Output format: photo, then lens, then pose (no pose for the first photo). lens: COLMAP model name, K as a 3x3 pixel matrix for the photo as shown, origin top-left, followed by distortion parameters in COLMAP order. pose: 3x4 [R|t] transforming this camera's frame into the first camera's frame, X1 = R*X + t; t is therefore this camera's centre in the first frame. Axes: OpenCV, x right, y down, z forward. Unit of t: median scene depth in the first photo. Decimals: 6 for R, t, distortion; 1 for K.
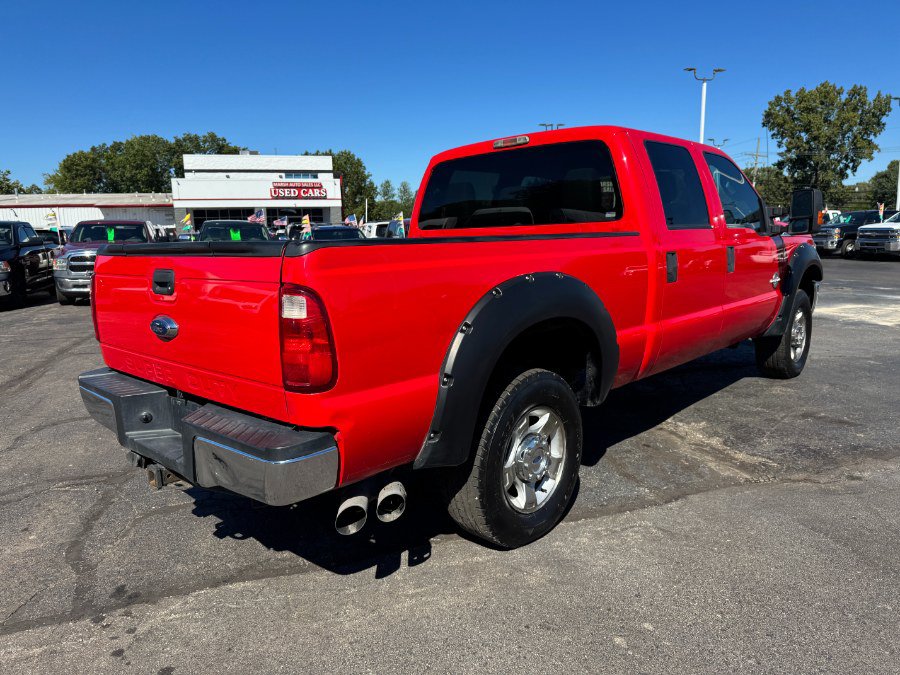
lens RADIAL K [[633.3, 0, 454.3], [0, 633.3, 331.4], [0, 0, 1]] dist [0.016653, -0.031368]
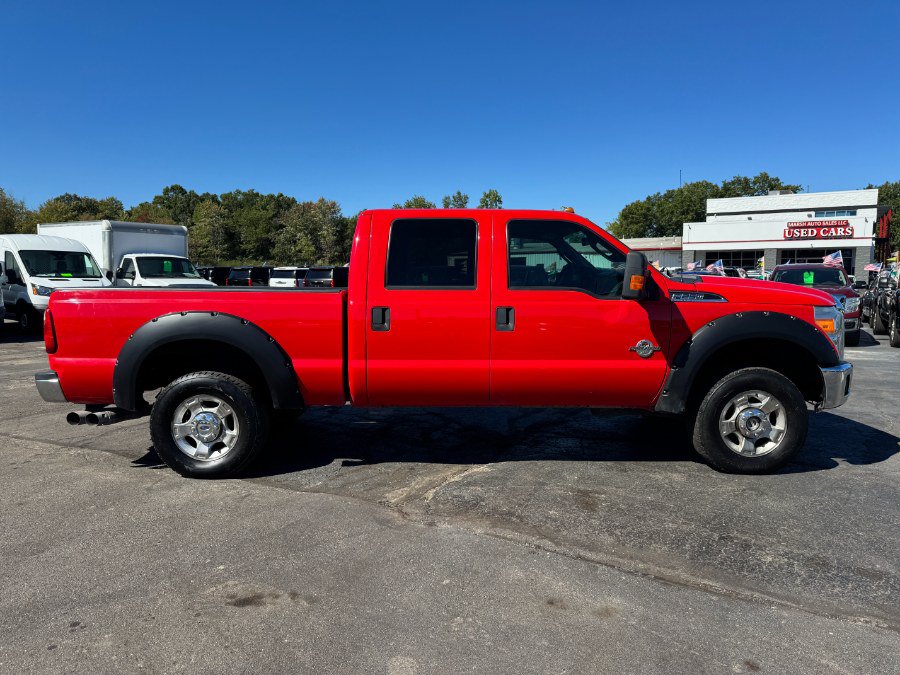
lens RADIAL K [[633.3, 0, 444.2], [0, 633.3, 311.4], [0, 0, 1]] dist [0.016653, -0.031368]
pose [[0.681042, 0.057424, -0.729989, 0.994024], [-0.125966, 0.991246, -0.039544, -0.062199], [0.721328, 0.118885, 0.682314, 0.164840]]
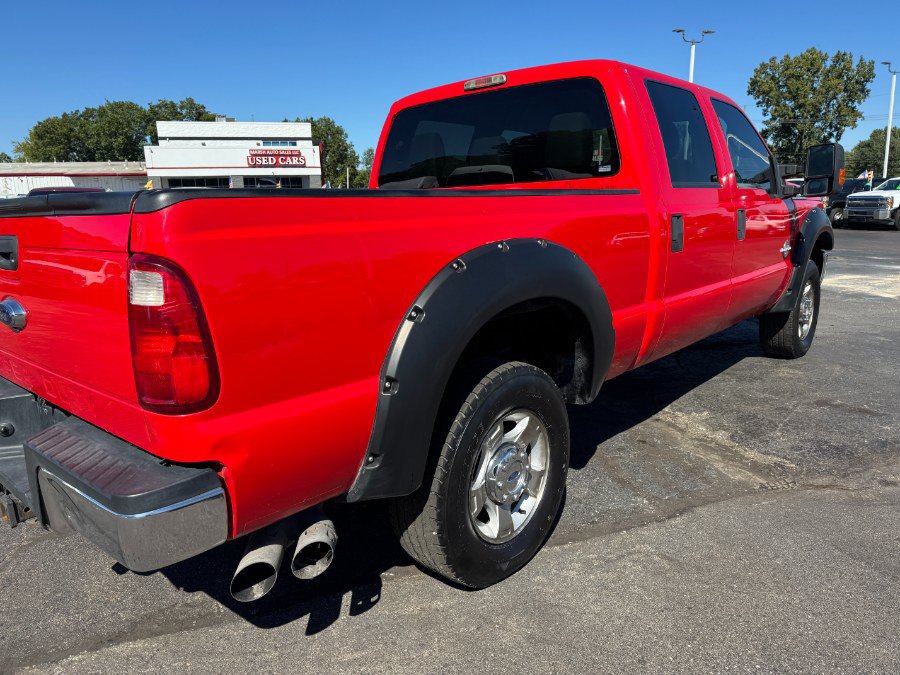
lens RADIAL K [[633.3, 0, 452.6], [0, 633.3, 335.3], [0, 0, 1]] dist [0.016653, -0.031368]
pose [[0.999730, -0.005413, 0.022617, 0.021496], [0.004230, 0.998637, 0.052020, -0.008975], [-0.022868, -0.051911, 0.998390, 0.125166]]
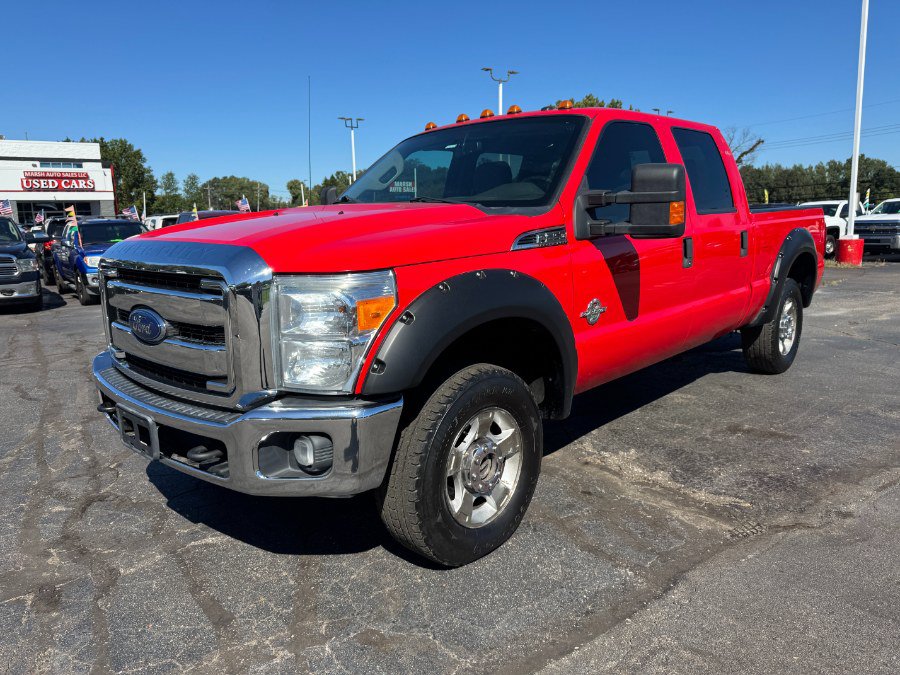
lens RADIAL K [[633.3, 0, 454.1], [0, 633.3, 328.2], [0, 0, 1]] dist [0.016653, -0.031368]
pose [[0.951799, -0.048738, 0.302827, -0.064328], [0.048981, 0.998777, 0.006797, -0.029235], [-0.302787, 0.008364, 0.953021, 0.256492]]
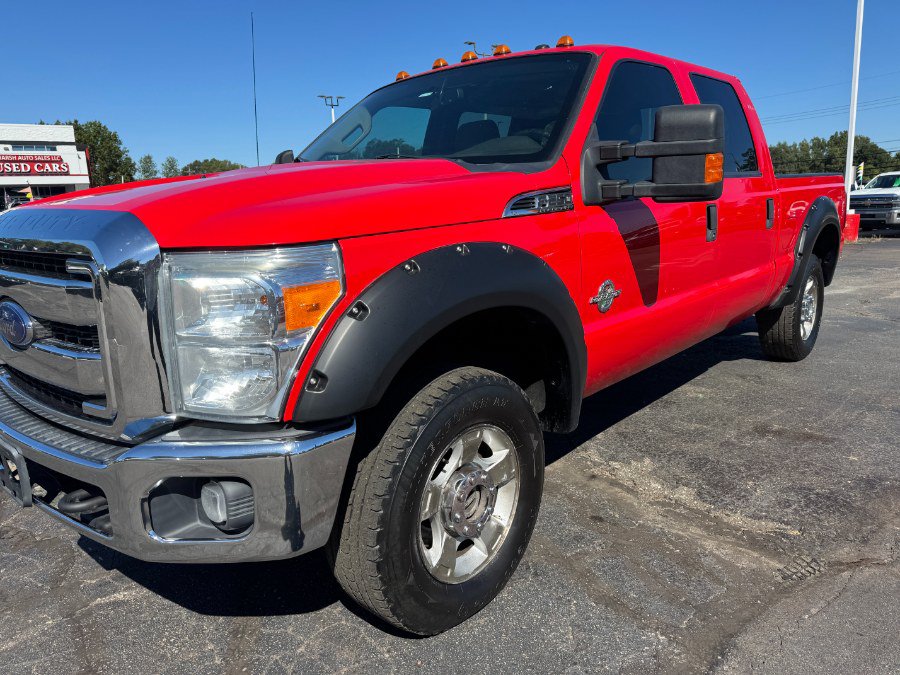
lens RADIAL K [[633.3, 0, 452.9], [0, 633.3, 329.5], [0, 0, 1]] dist [0.016653, -0.031368]
pose [[0.944893, -0.071059, 0.319574, -0.018595], [0.062085, 0.997340, 0.038195, -0.034839], [-0.321438, -0.016250, 0.946791, 0.374566]]
